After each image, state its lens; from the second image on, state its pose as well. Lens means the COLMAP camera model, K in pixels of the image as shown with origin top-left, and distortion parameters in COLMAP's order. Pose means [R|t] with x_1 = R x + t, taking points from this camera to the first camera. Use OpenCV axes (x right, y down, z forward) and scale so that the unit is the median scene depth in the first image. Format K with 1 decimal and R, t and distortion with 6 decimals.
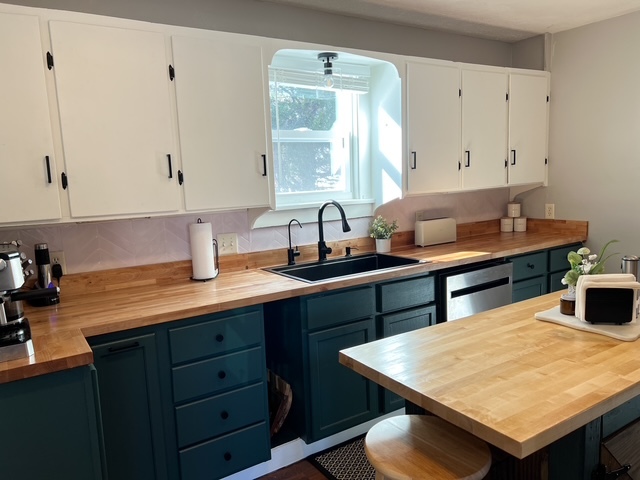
lens RADIAL K [[488.2, 0, 320.0], [0, 488.2, 240.0], [0, 0, 1]] dist [-0.042818, -0.005028]
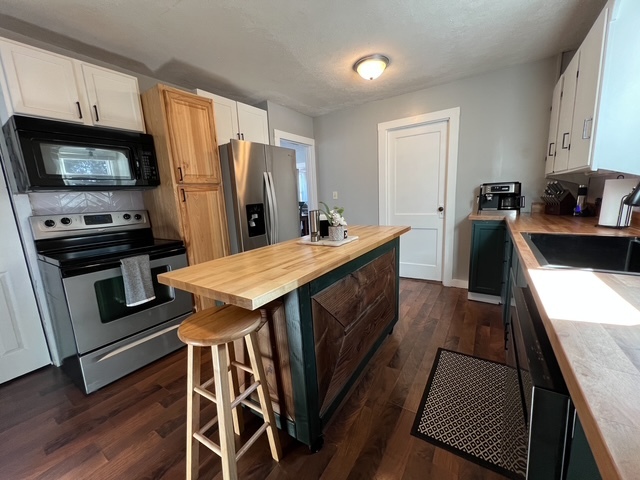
lens RADIAL K [[252.7, 0, 320.0], [0, 252.7, 240.0], [0, 0, 1]] dist [0.000086, 0.000013]
pose [[-0.910881, 0.160490, -0.380184, 0.600404], [0.044838, 0.954313, 0.295426, -0.097811], [0.410227, 0.252051, -0.876461, 1.161127]]
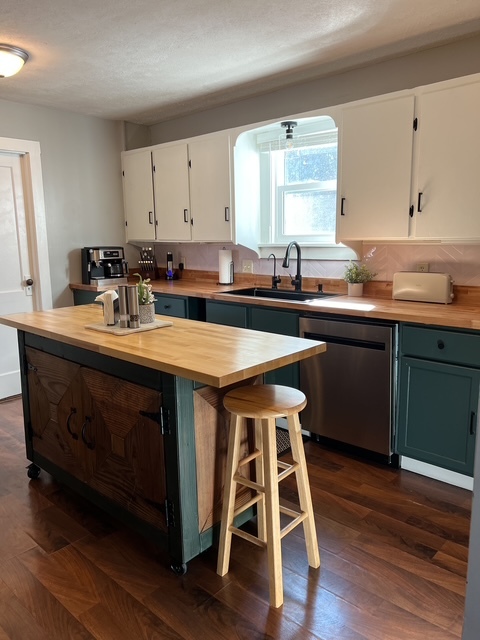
lens RADIAL K [[488.2, 0, 240.0], [0, 488.2, 320.0], [0, 0, 1]] dist [-0.042818, -0.005028]
pose [[0.237570, 0.215323, -0.947205, 1.227527], [-0.114029, 0.974562, 0.192942, -0.115022], [0.964654, 0.062172, 0.256080, 0.586271]]
